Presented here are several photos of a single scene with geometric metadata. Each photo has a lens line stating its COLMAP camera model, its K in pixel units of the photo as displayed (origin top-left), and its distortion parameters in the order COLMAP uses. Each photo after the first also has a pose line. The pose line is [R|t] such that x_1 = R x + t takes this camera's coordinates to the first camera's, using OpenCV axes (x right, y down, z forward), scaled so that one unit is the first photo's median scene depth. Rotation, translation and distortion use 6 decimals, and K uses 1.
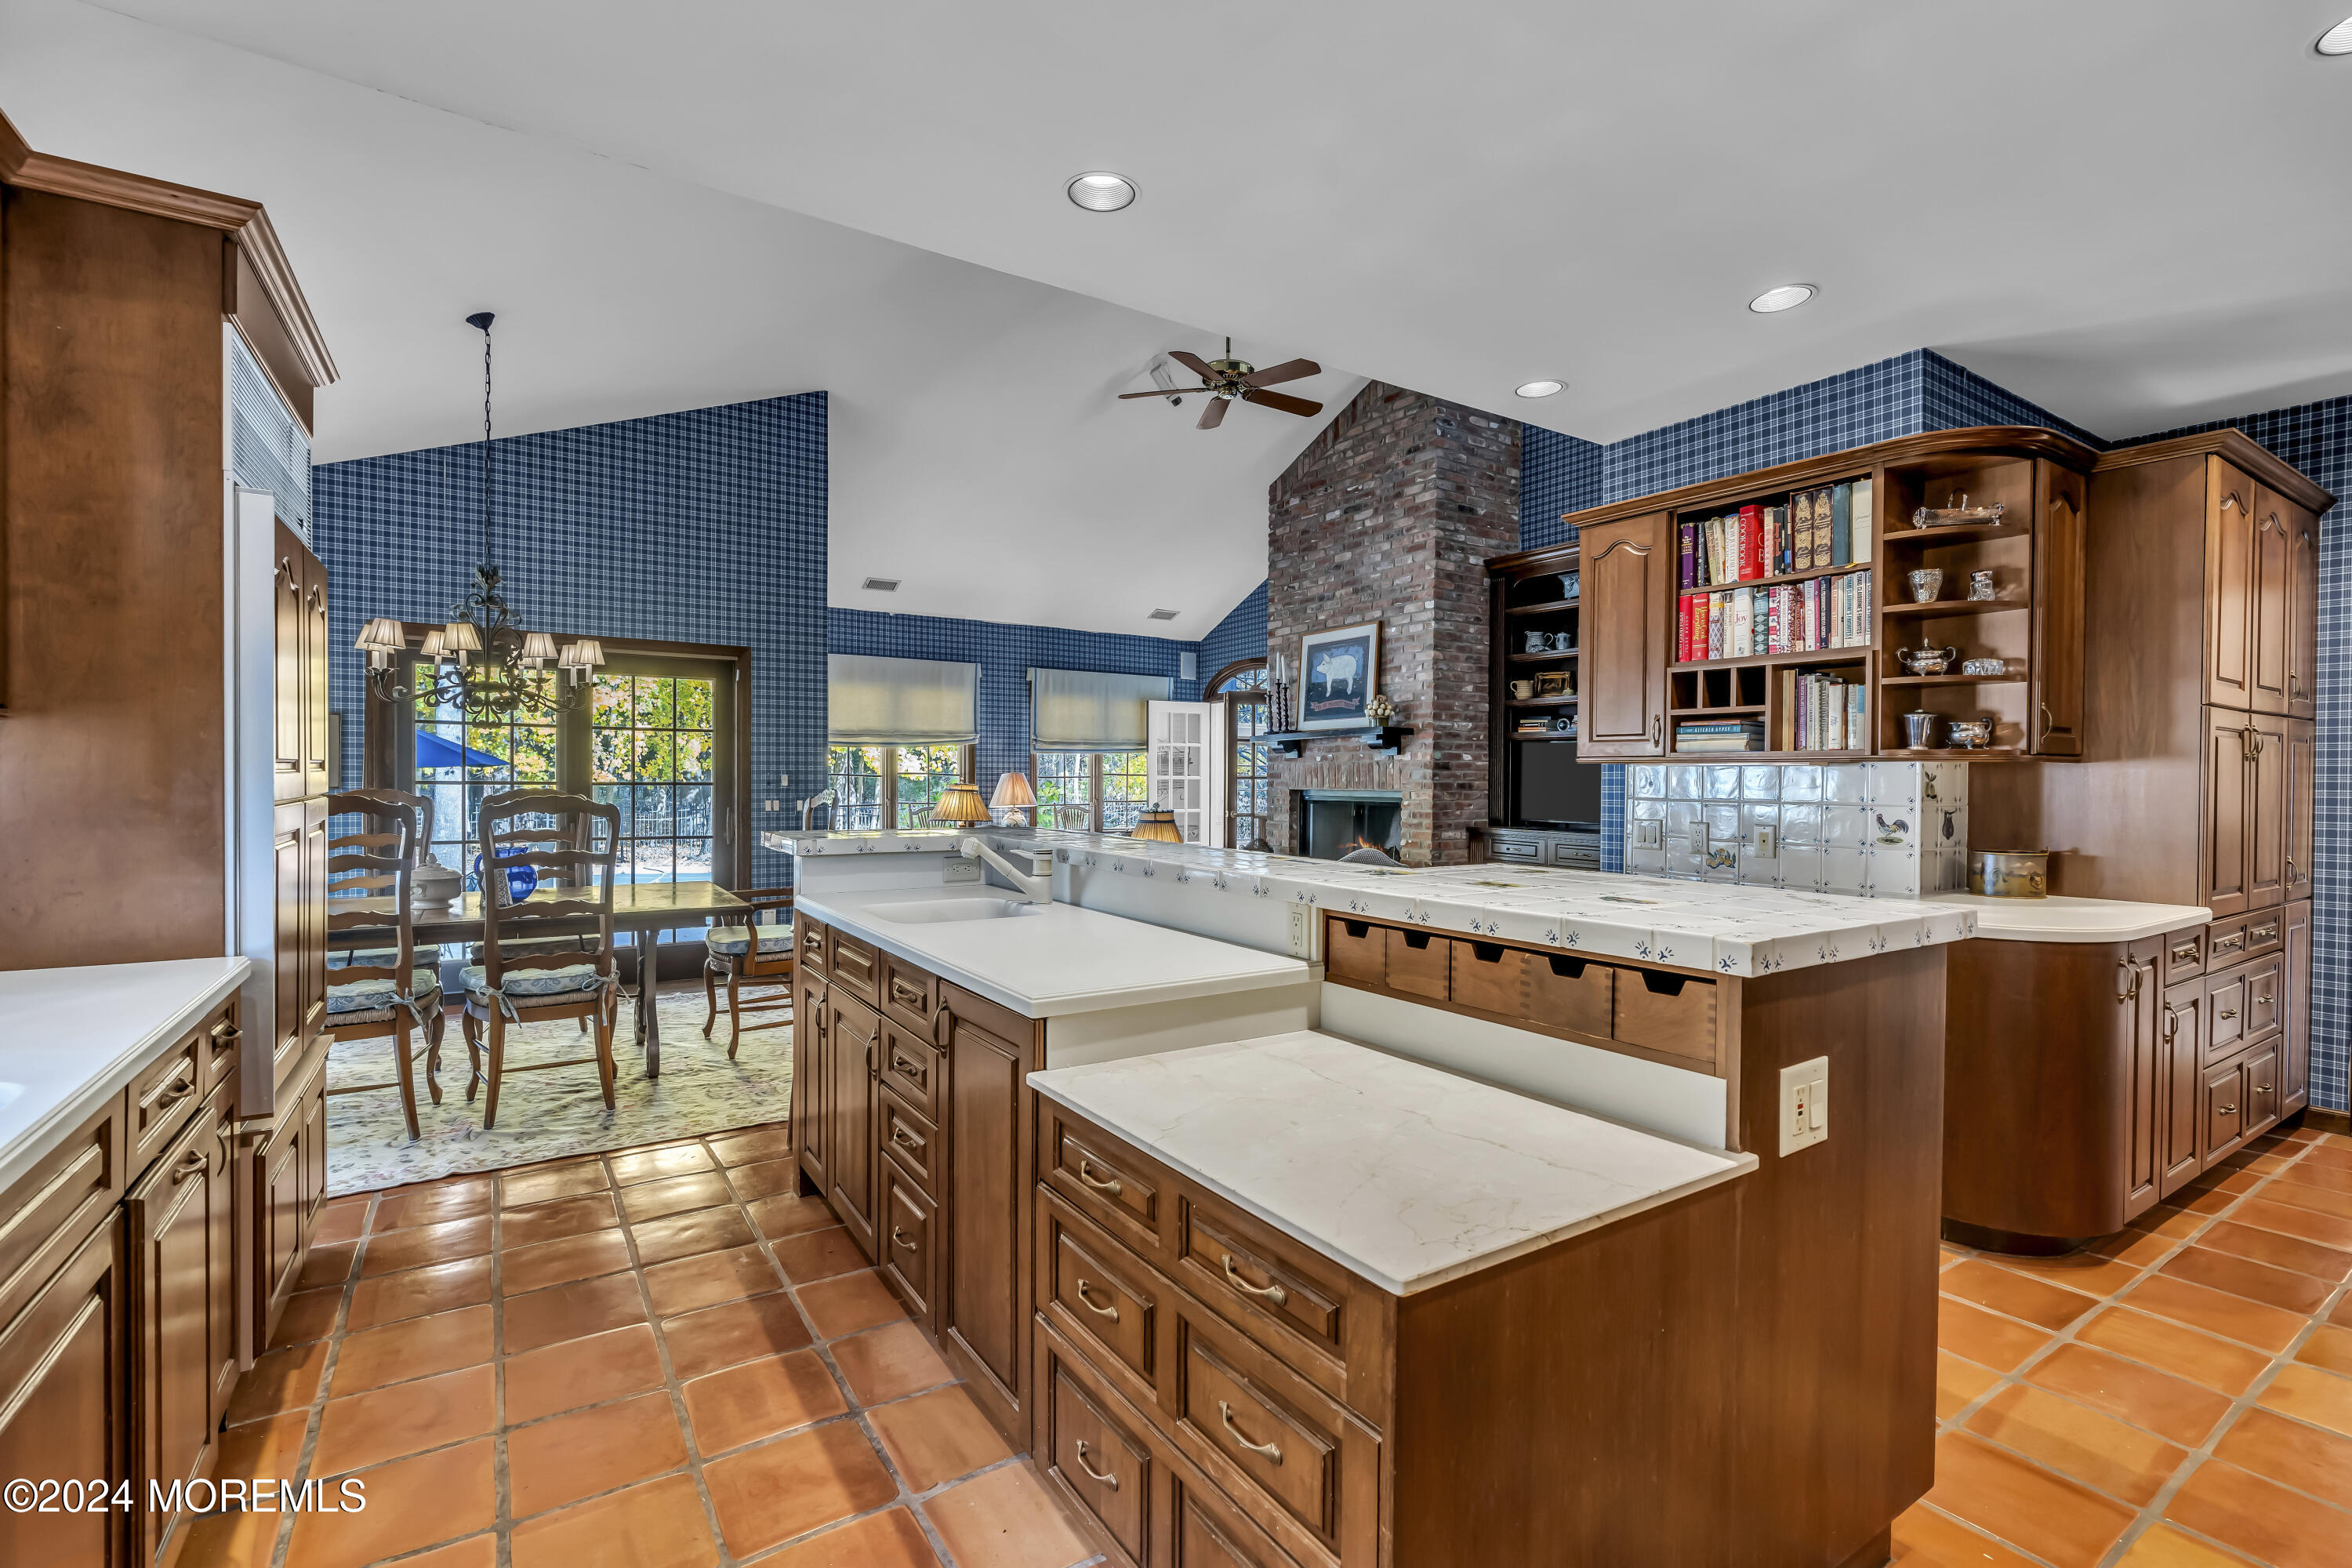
lens RADIAL K [[1063.3, 0, 1178.3], [0, 1063.3, 782.3], [0, 0, 1]] dist [-0.007646, 0.002336]
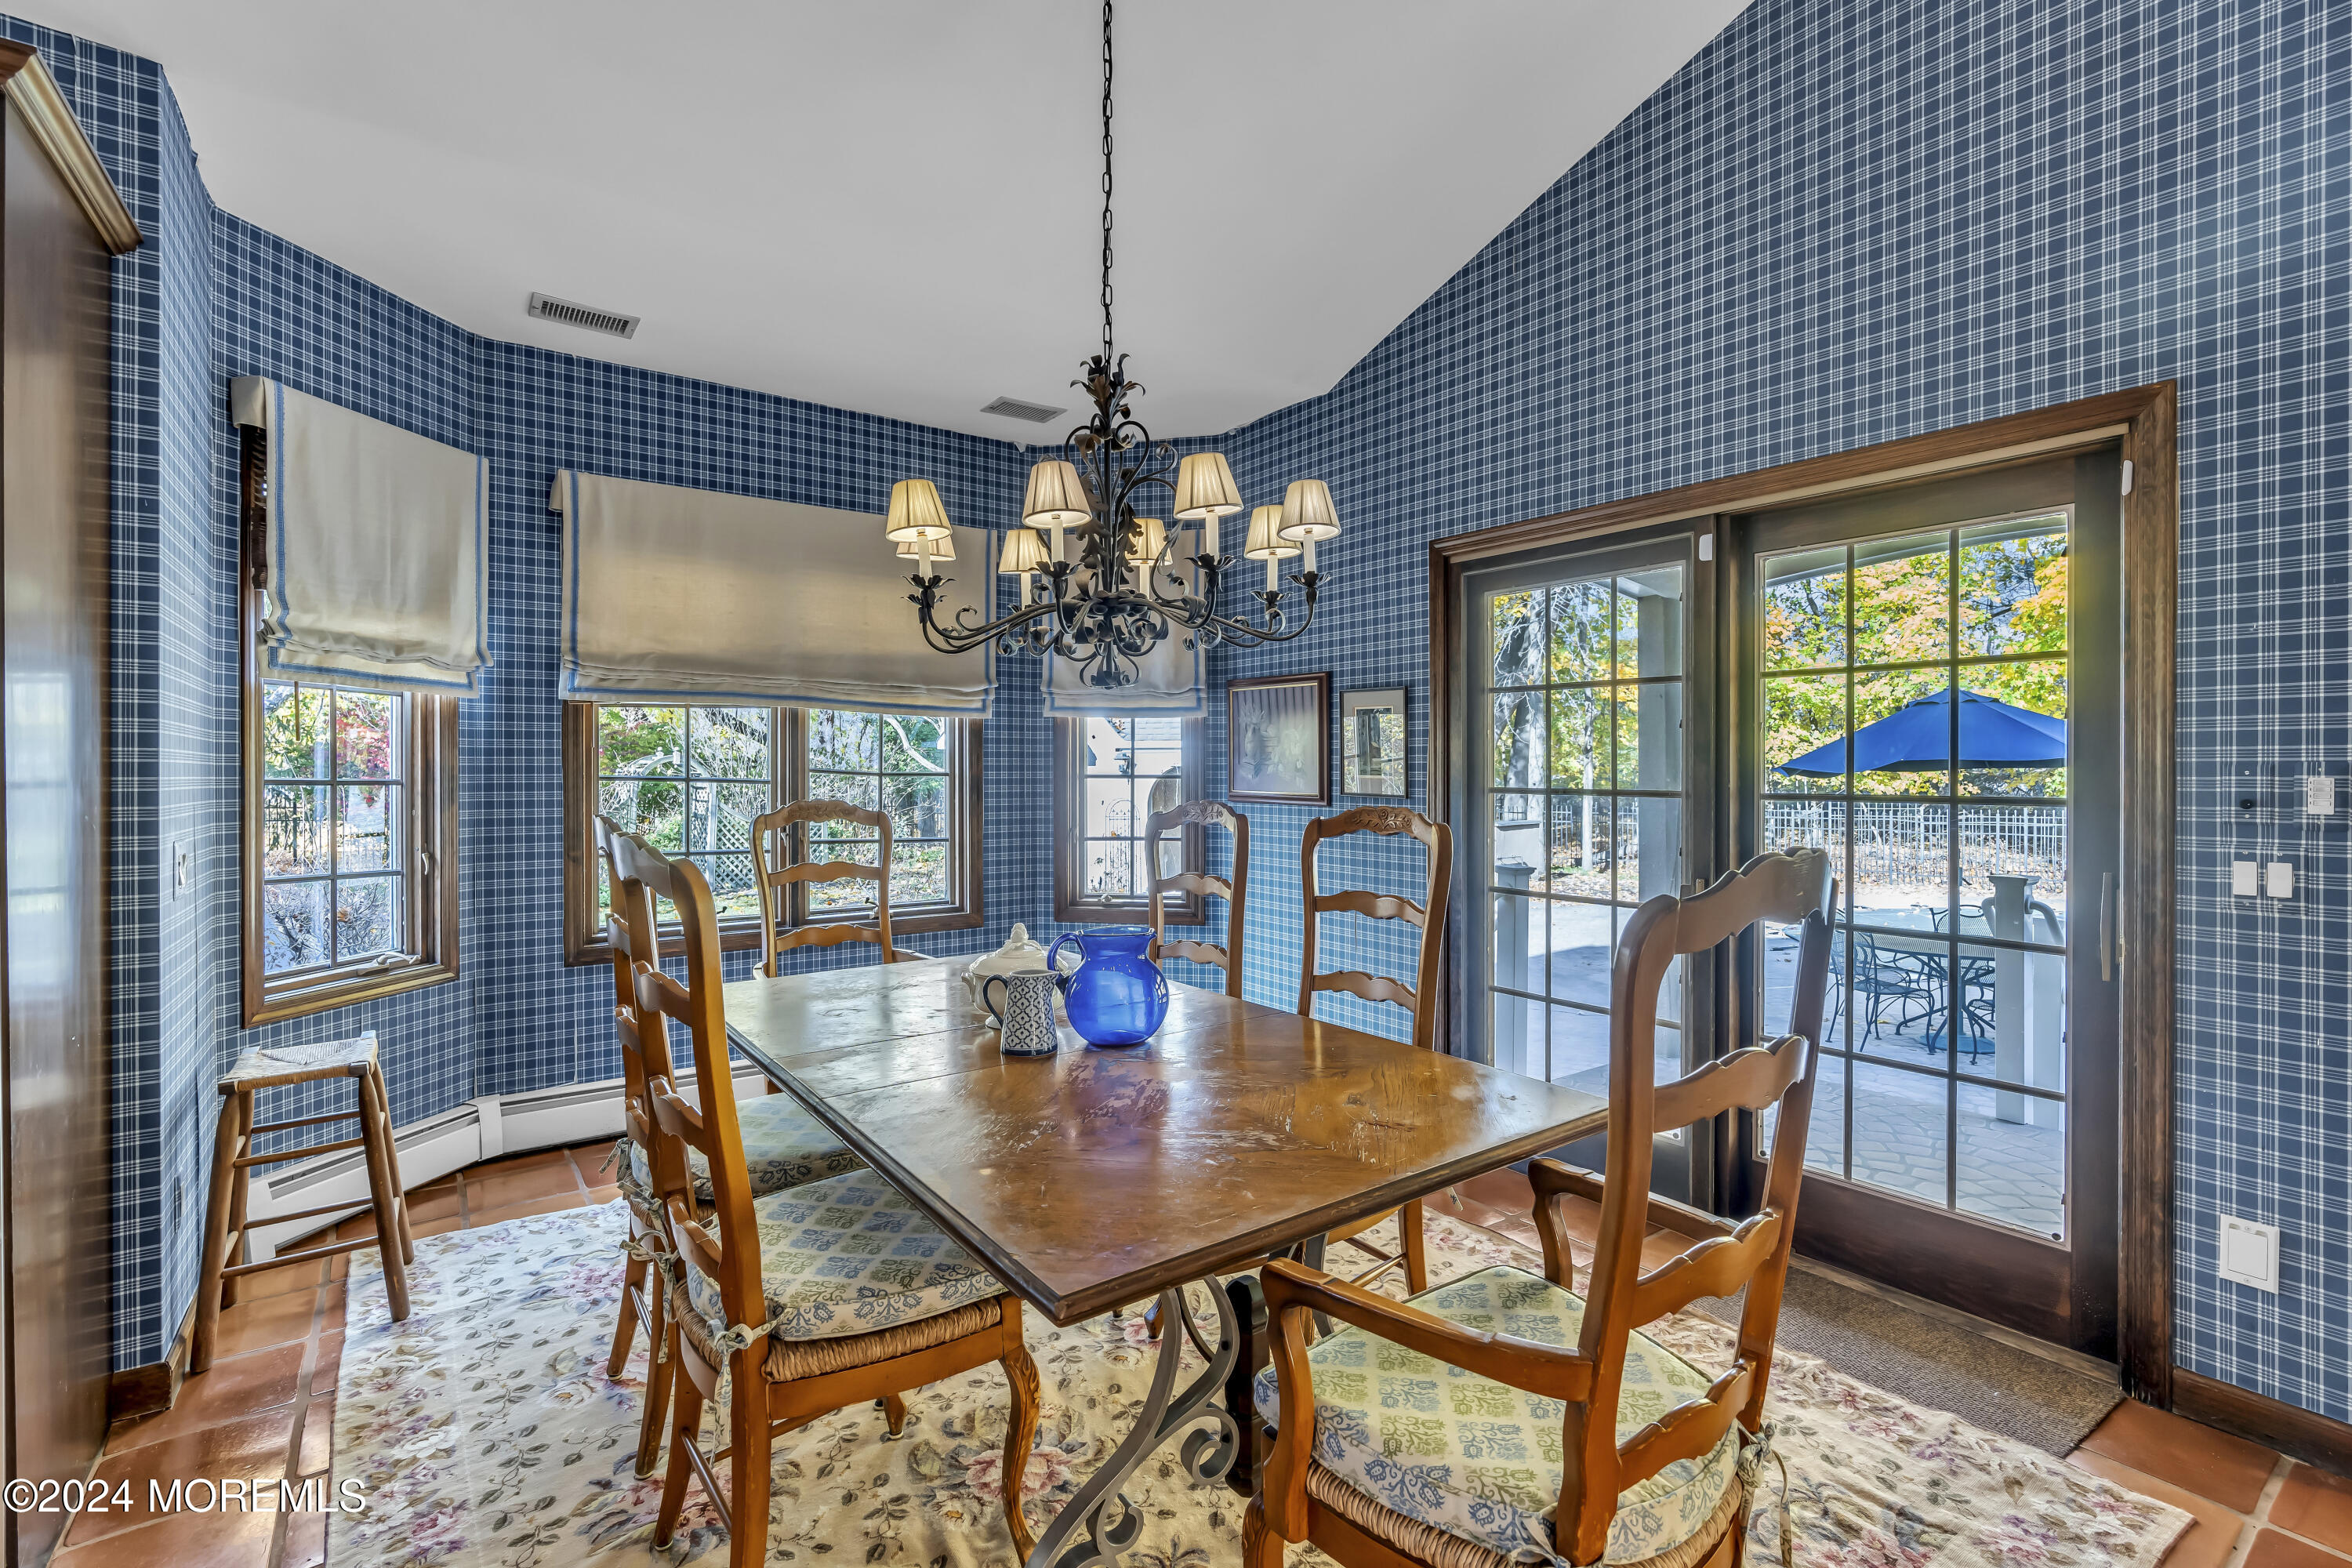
lens RADIAL K [[1063.3, 0, 1199.8], [0, 1063.3, 769.8], [0, 0, 1]] dist [-0.007646, 0.002336]
pose [[0.058263, 0.001457, -0.998300, -0.092955], [-0.007980, 0.999968, 0.000994, -0.006641], [0.998269, 0.007908, 0.058273, 0.637562]]
